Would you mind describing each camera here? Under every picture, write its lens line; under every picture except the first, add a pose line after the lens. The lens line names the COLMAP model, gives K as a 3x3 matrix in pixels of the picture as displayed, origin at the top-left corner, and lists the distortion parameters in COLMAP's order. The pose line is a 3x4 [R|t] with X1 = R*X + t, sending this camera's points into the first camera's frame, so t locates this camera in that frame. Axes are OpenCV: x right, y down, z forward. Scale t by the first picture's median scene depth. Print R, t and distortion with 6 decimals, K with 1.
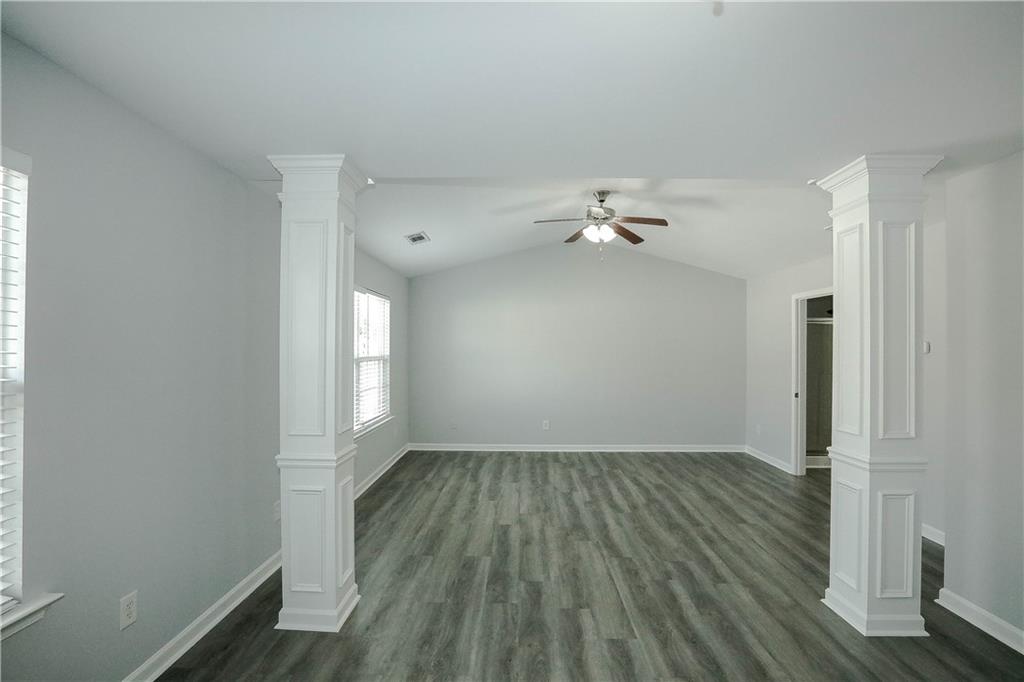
lens RADIAL K [[468.6, 0, 512.0], [0, 468.6, 347.1], [0, 0, 1]] dist [-0.061436, 0.024379]
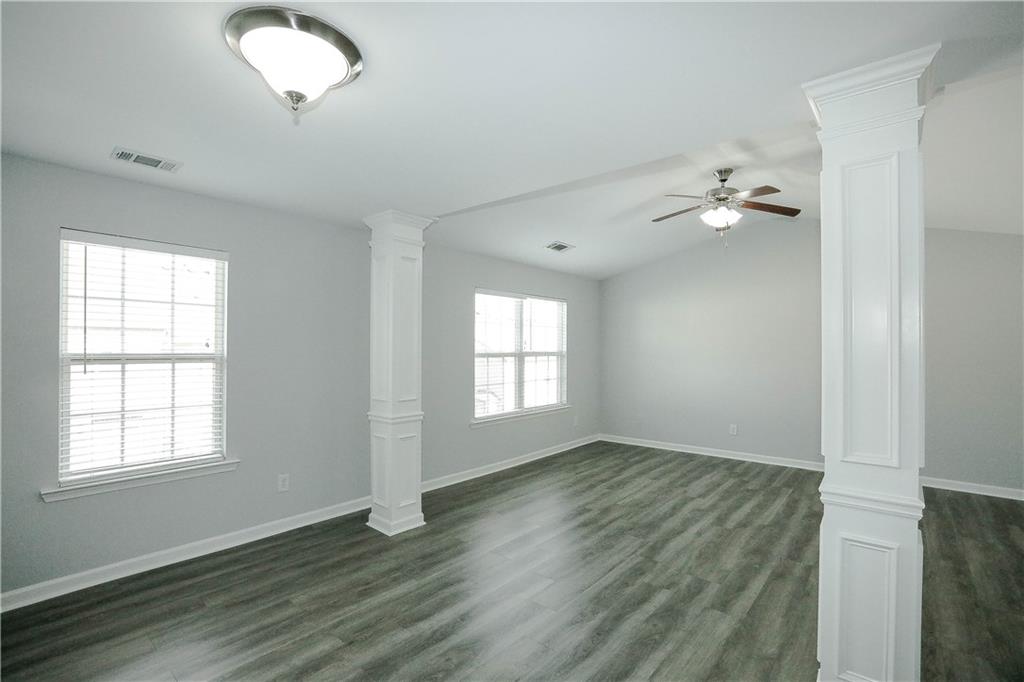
lens RADIAL K [[468.6, 0, 512.0], [0, 468.6, 347.1], [0, 0, 1]] dist [-0.061436, 0.024379]
pose [[0.777063, 0.000166, -0.629423, 0.531981], [-0.000278, 1.000000, -0.000079, 0.011100], [0.629423, 0.000237, 0.777063, 0.059545]]
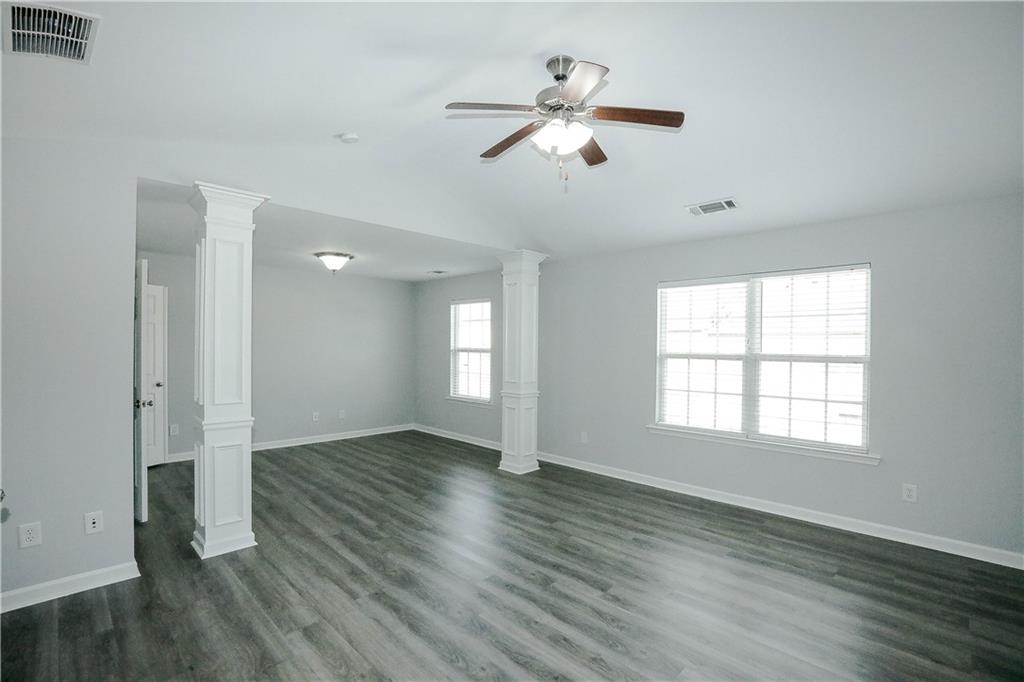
lens RADIAL K [[468.6, 0, 512.0], [0, 468.6, 347.1], [0, 0, 1]] dist [-0.061436, 0.024379]
pose [[-0.688729, -0.004660, -0.725004, 0.775259], [-0.008535, 0.999962, 0.001680, 0.013853], [0.724968, 0.007345, -0.688743, 1.641149]]
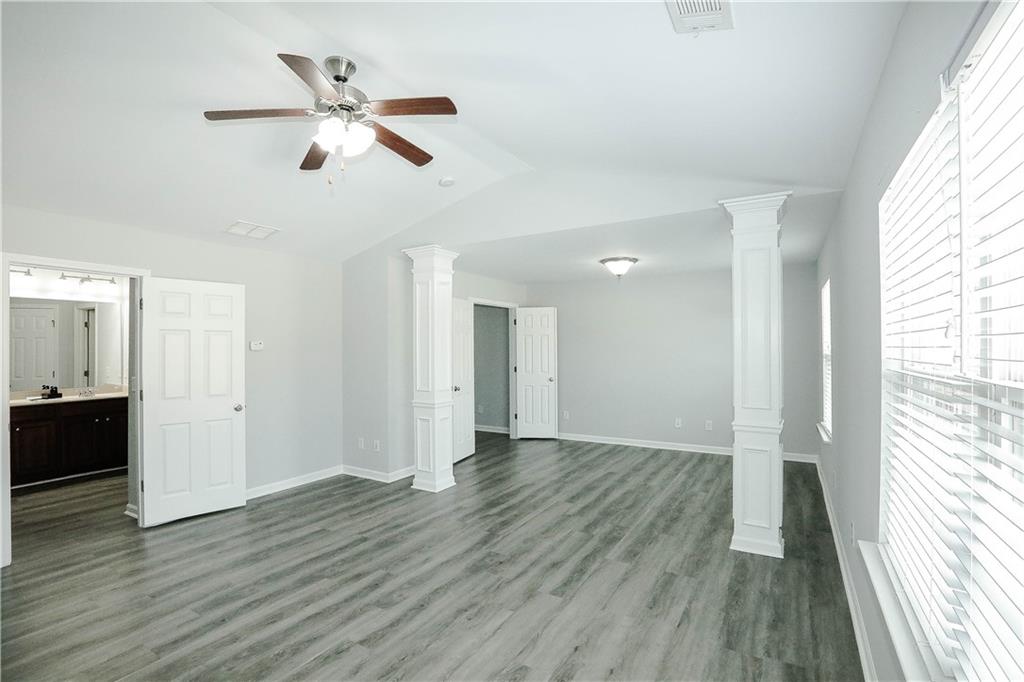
lens RADIAL K [[468.6, 0, 512.0], [0, 468.6, 347.1], [0, 0, 1]] dist [-0.061436, 0.024379]
pose [[-0.867088, 0.003576, 0.498143, -0.312755], [0.002457, 0.999993, -0.002902, 0.009131], [-0.498149, -0.001292, -0.867090, 1.674050]]
